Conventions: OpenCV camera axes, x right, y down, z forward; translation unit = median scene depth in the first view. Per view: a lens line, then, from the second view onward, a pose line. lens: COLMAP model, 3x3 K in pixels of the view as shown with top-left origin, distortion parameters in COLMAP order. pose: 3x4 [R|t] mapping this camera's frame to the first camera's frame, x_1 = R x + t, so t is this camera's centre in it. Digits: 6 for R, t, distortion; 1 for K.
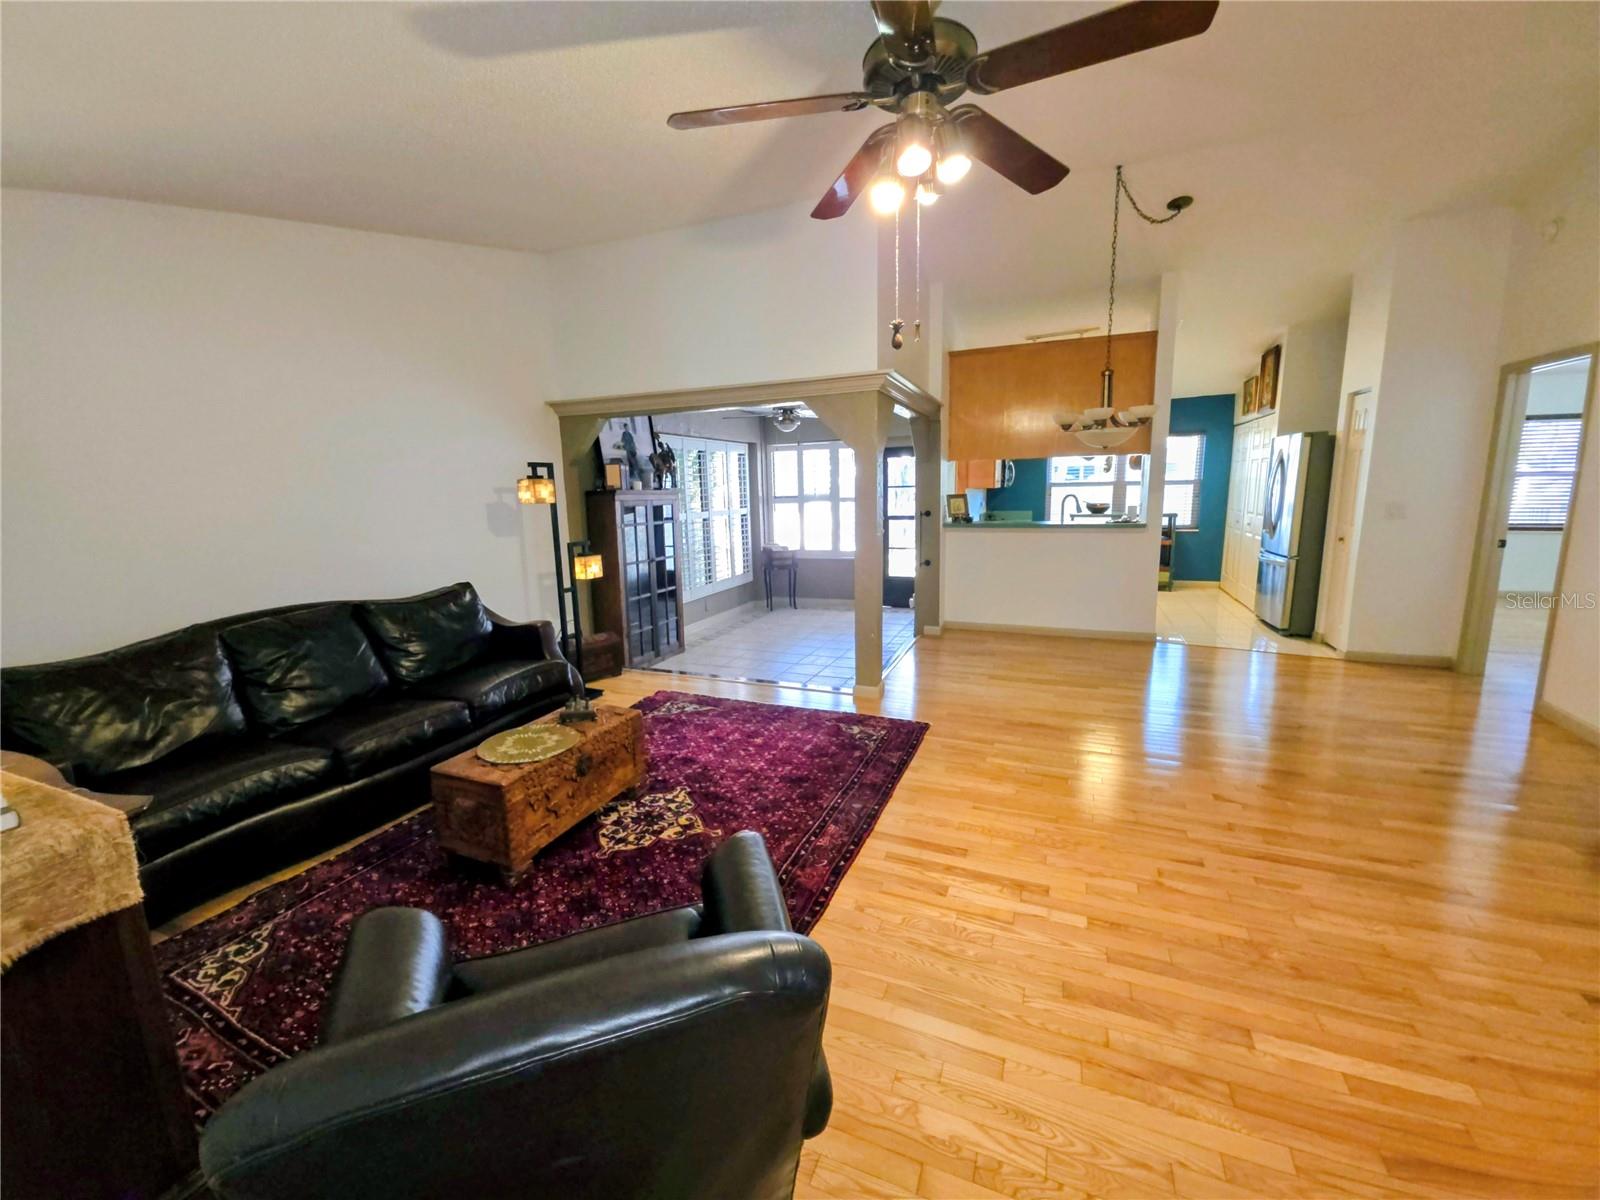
lens RADIAL K [[633.3, 0, 801.9], [0, 633.3, 590.0], [0, 0, 1]] dist [0.011561, -0.006782]
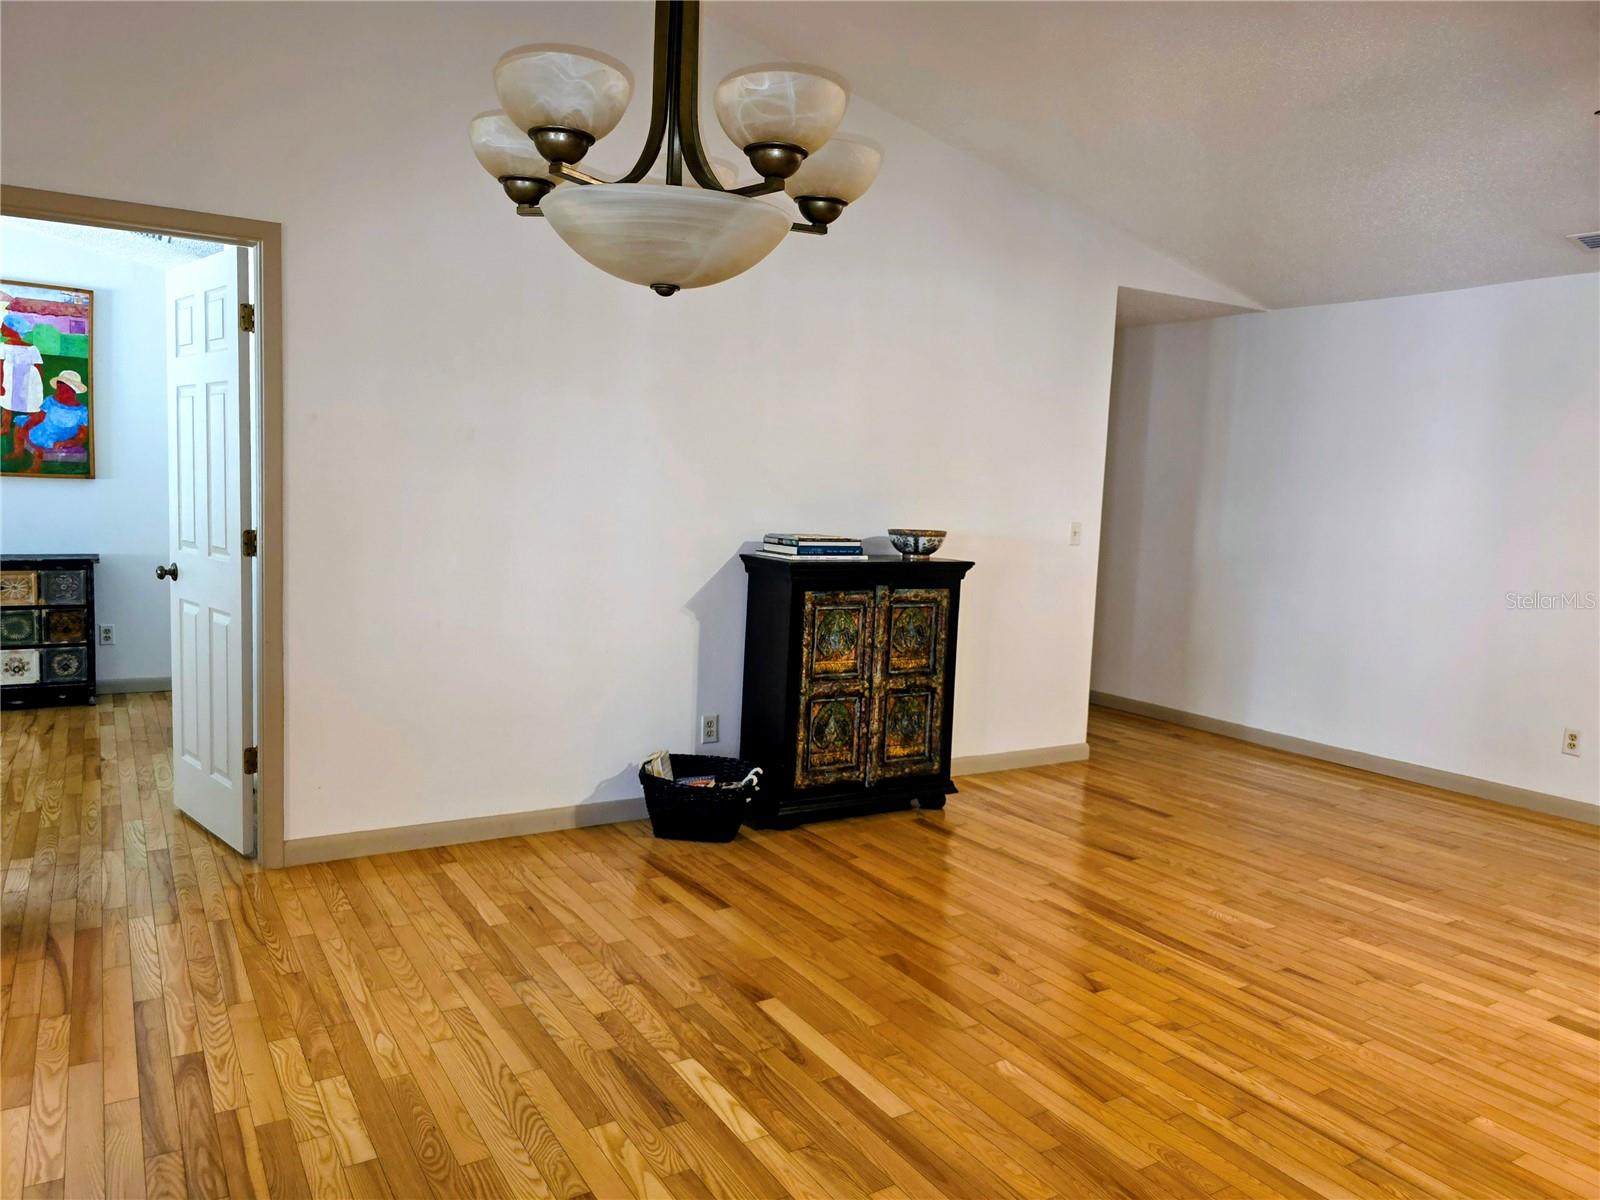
lens RADIAL K [[1110.0, 0, 792.7], [0, 1110.0, 583.3], [0, 0, 1]] dist [0.070073, -0.070777]
pose [[-0.811097, -0.058250, 0.582004, 0.216561], [0.080256, 0.974534, 0.209384, -0.220921], [-0.579379, 0.216540, -0.785767, 1.438585]]
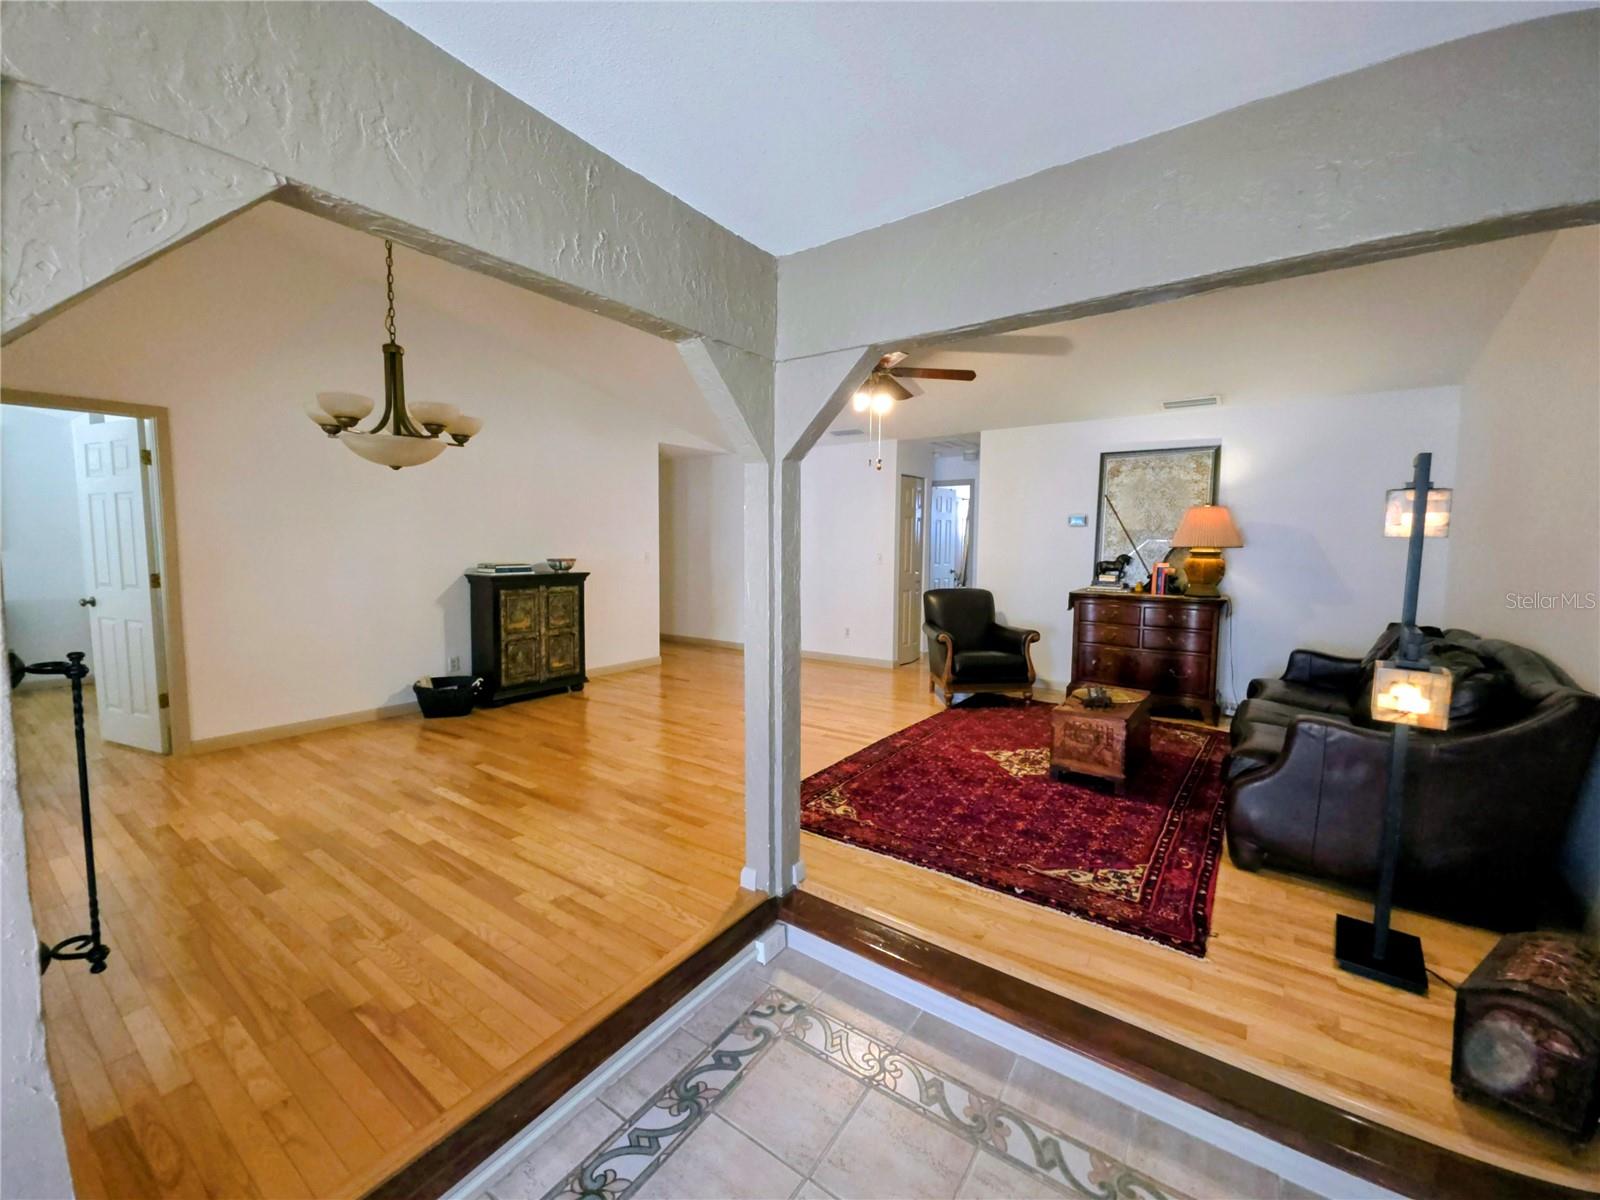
lens RADIAL K [[648.3, 0, 802.2], [0, 648.3, 588.2], [0, 0, 1]] dist [0.006775, -0.000700]
pose [[-0.973425, 0.003064, 0.228986, -0.060510], [0.057091, 0.971586, 0.229696, -0.255529], [-0.221776, 0.236665, -0.945941, 1.688117]]
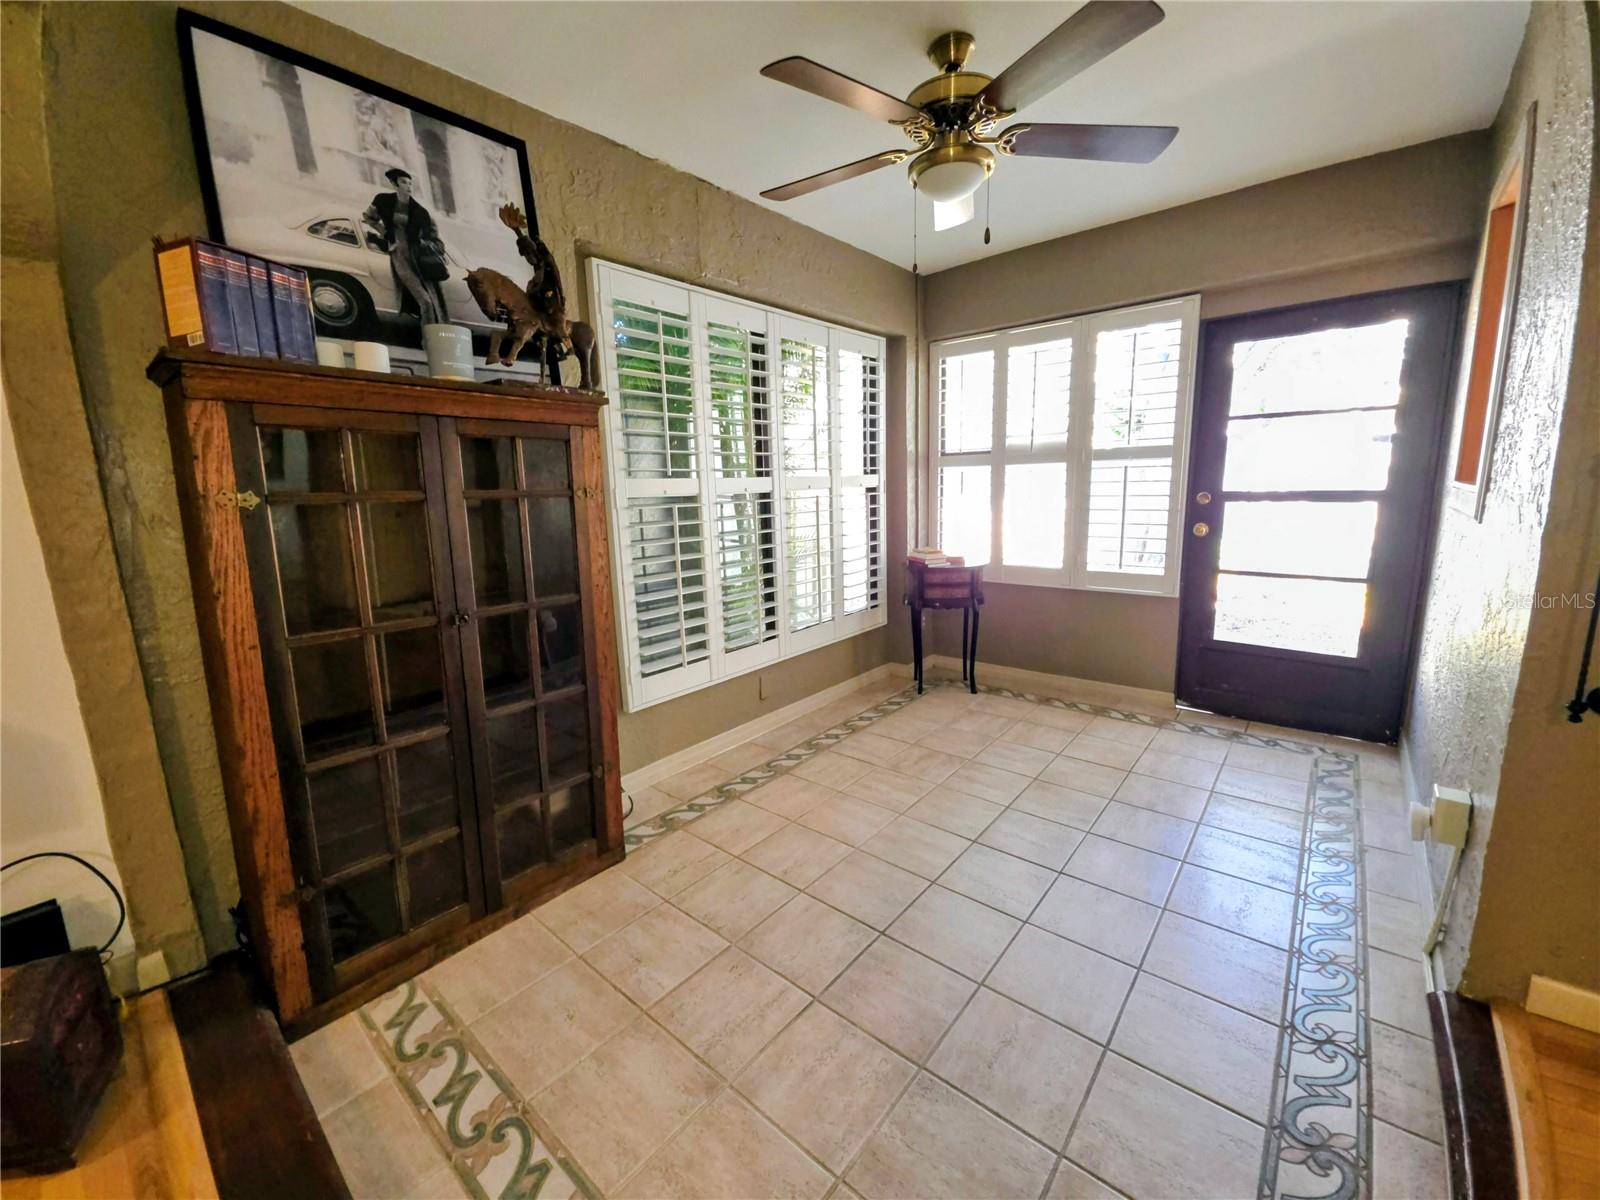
lens RADIAL K [[633.3, 0, 801.9], [0, 633.3, 590.0], [0, 0, 1]] dist [0.011561, -0.006782]
pose [[0.950304, 0.050453, -0.307207, 0.019802], [-0.044991, 0.998679, 0.024840, -0.110916], [0.308054, -0.009784, 0.951318, 1.125963]]
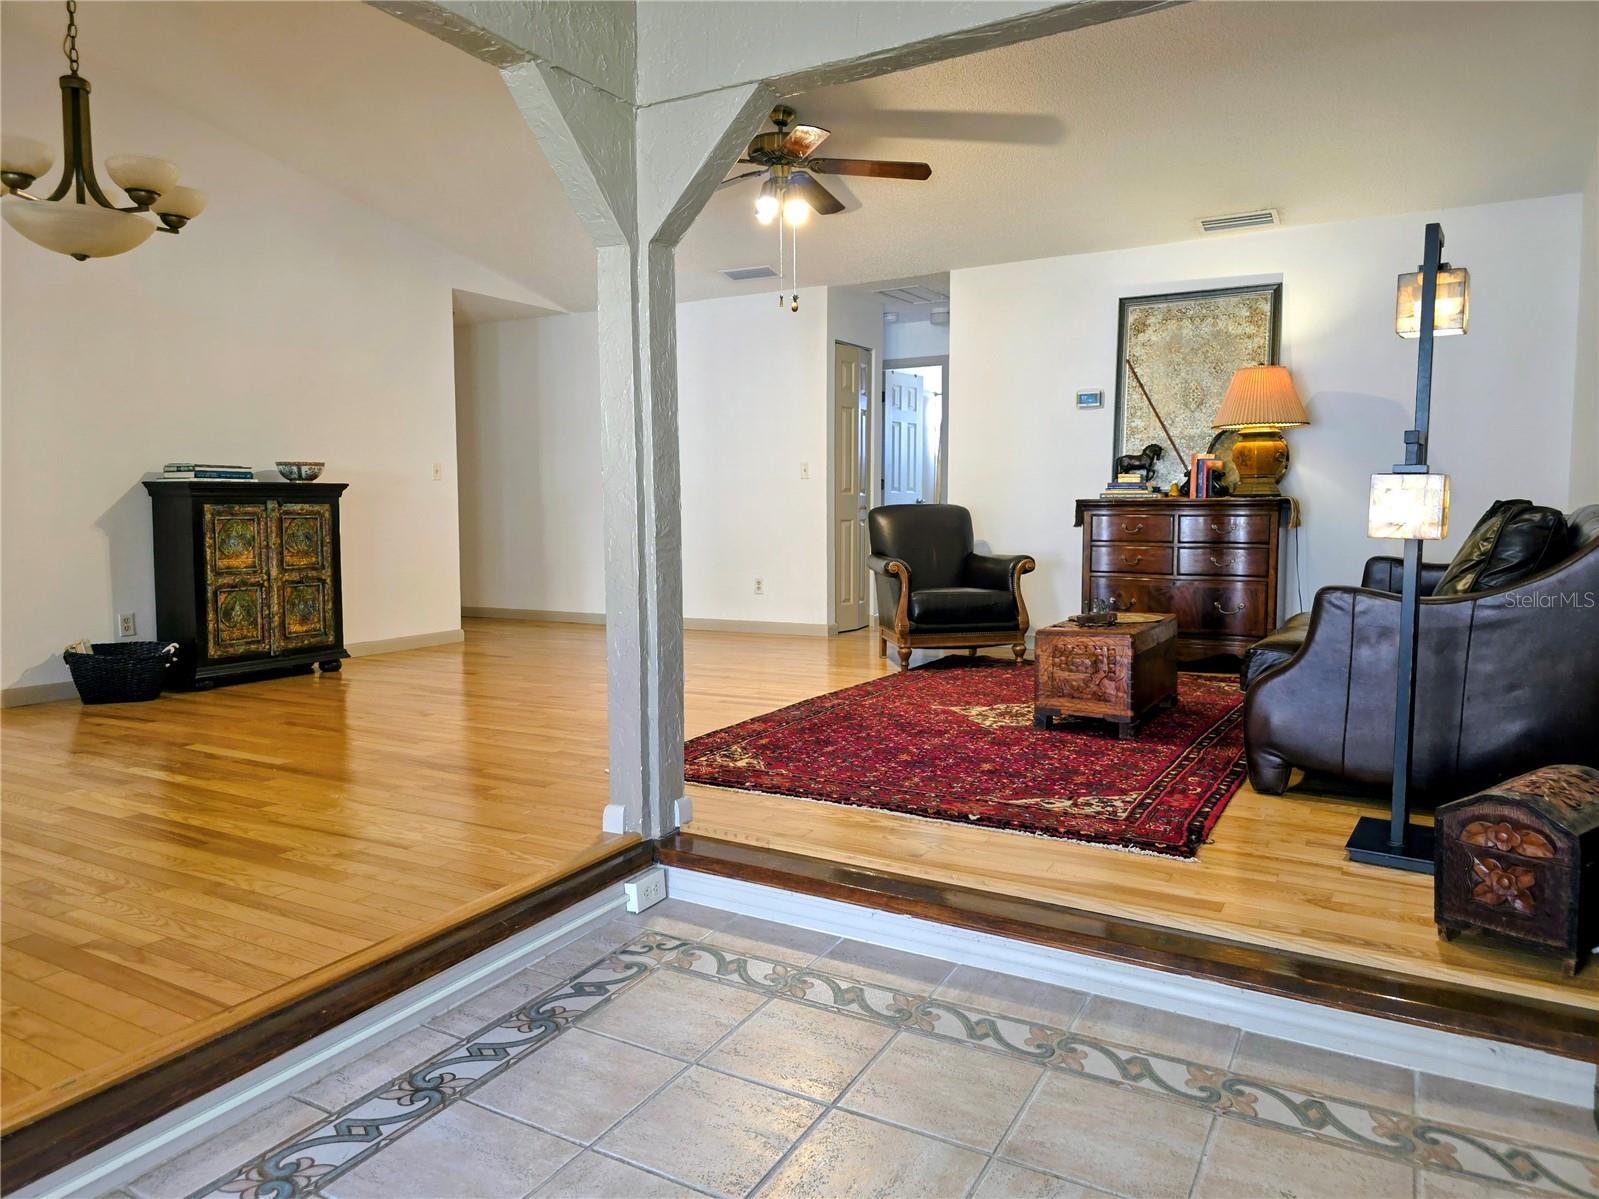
lens RADIAL K [[1080.2, 0, 796.4], [0, 1080.2, 580.6], [0, 0, 1]] dist [0.066348, -0.065166]
pose [[-0.990770, 0.021329, 0.133864, -0.101715], [0.052480, 0.970884, 0.233732, -0.176062], [-0.124981, 0.238600, -0.963042, 1.862545]]
